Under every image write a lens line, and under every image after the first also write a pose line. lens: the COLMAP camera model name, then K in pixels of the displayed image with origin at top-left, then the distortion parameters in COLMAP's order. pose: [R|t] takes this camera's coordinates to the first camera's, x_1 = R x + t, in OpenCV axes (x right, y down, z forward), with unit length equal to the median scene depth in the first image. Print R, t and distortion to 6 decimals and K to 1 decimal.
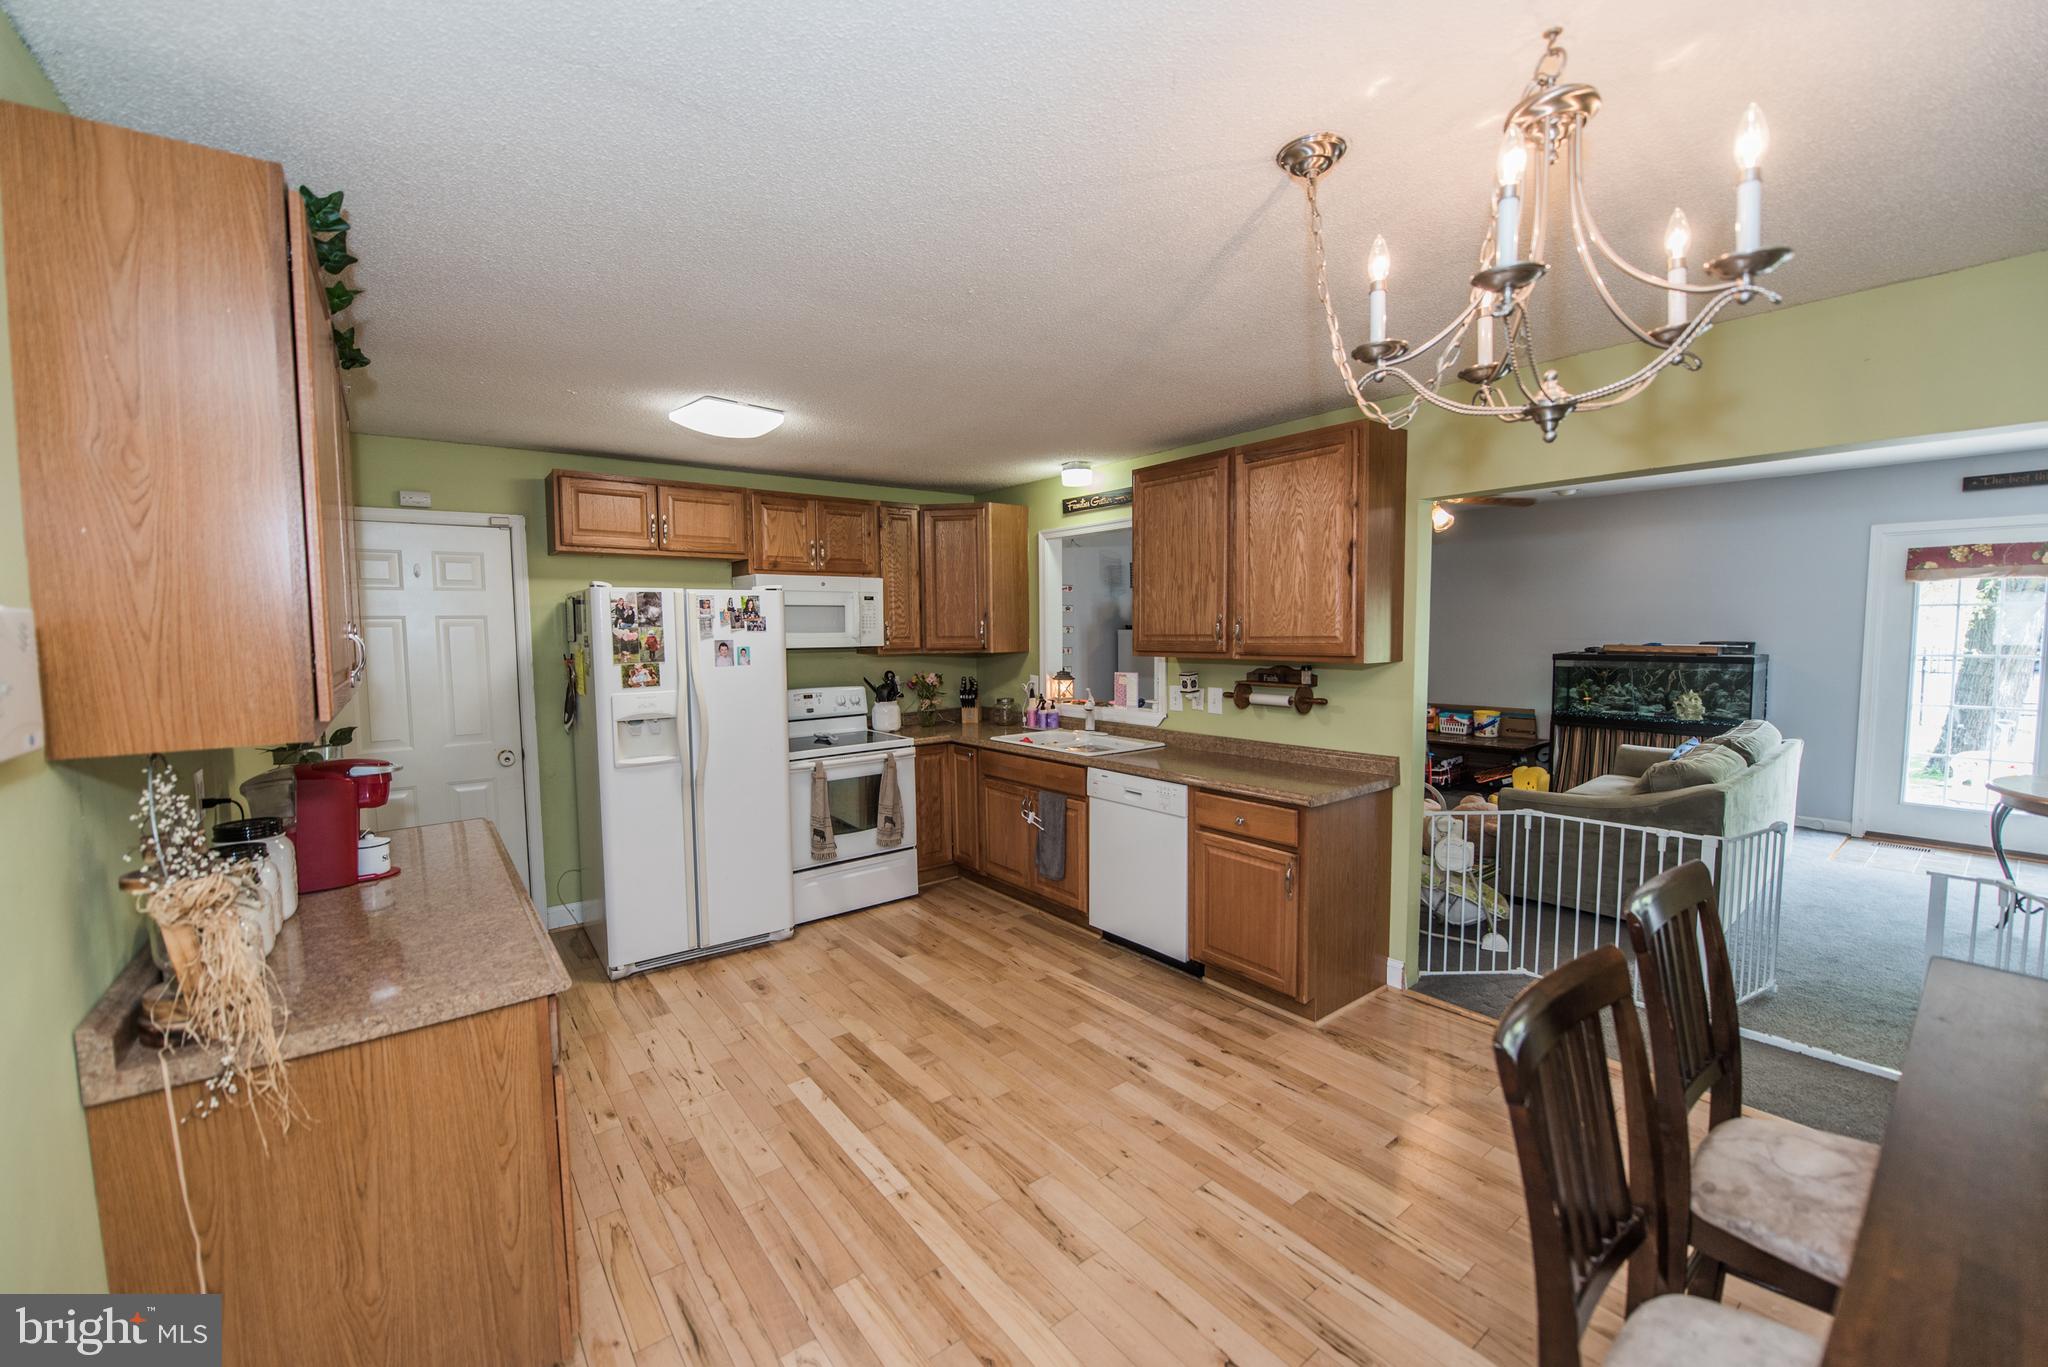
lens RADIAL K [[813.6, 0, 1020.9], [0, 813.6, 678.8], [0, 0, 1]] dist [-0.017346, -0.000860]
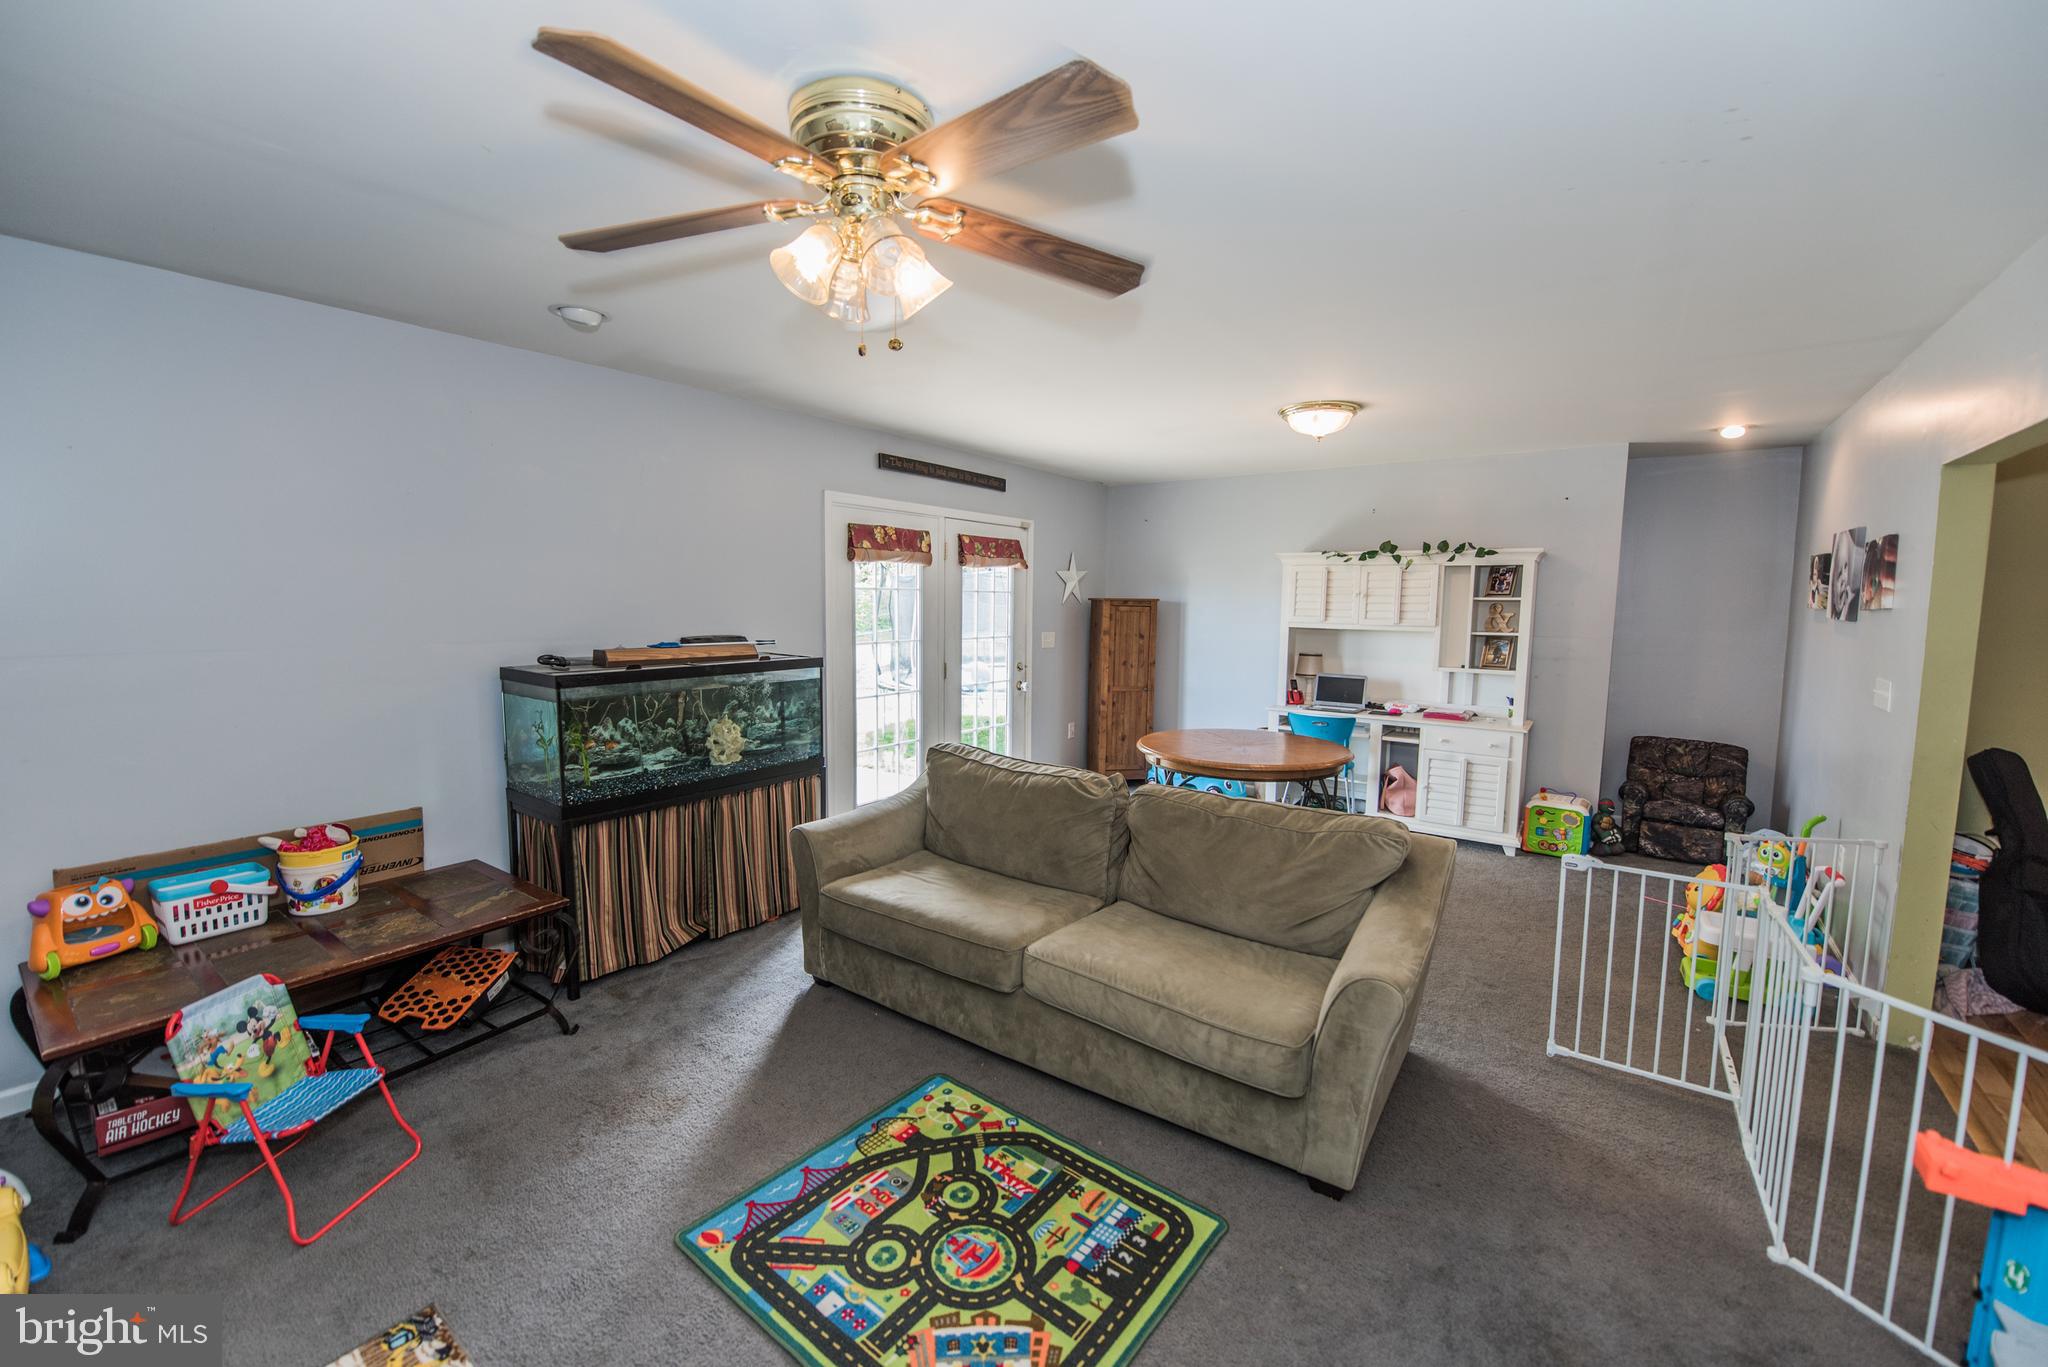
lens RADIAL K [[813.6, 0, 1021.0], [0, 813.6, 684.3], [0, 0, 1]] dist [-0.017346, -0.000860]
pose [[-0.264543, -0.087572, 0.960390, 0.262861], [0.060085, 0.992437, 0.107045, -0.099229], [-0.962500, 0.086023, -0.257280, 1.464943]]
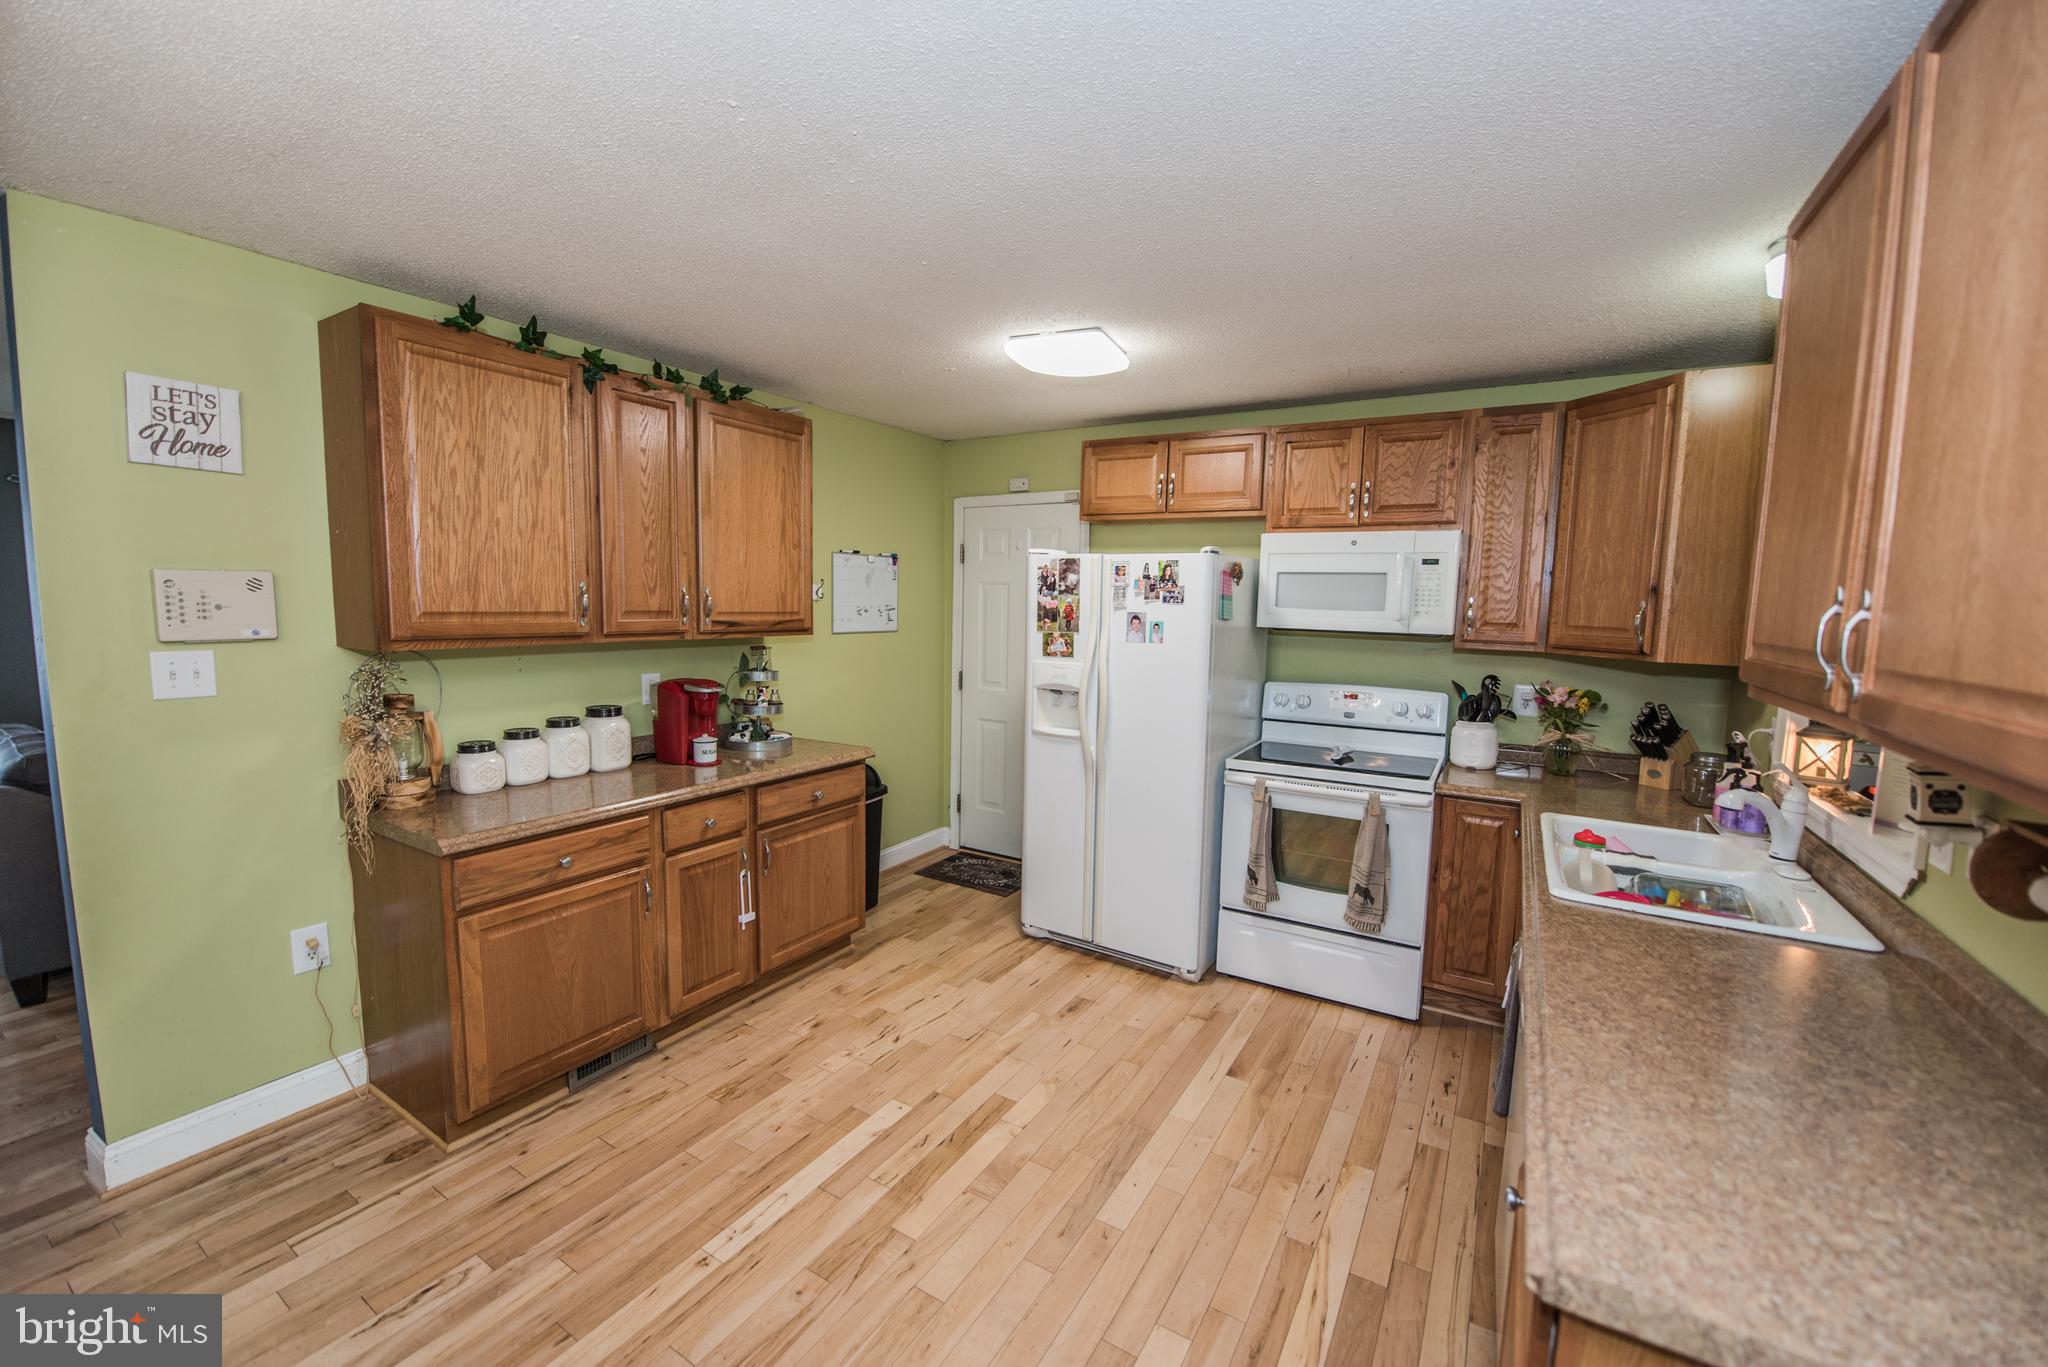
lens RADIAL K [[813.6, 0, 1023.0], [0, 813.6, 682.5], [0, 0, 1]] dist [-0.017346, -0.000860]
pose [[0.358940, 0.118696, -0.925783, 0.394318], [-0.083727, 0.991977, 0.094721, -0.044562], [0.929598, 0.043514, 0.365998, 0.560032]]
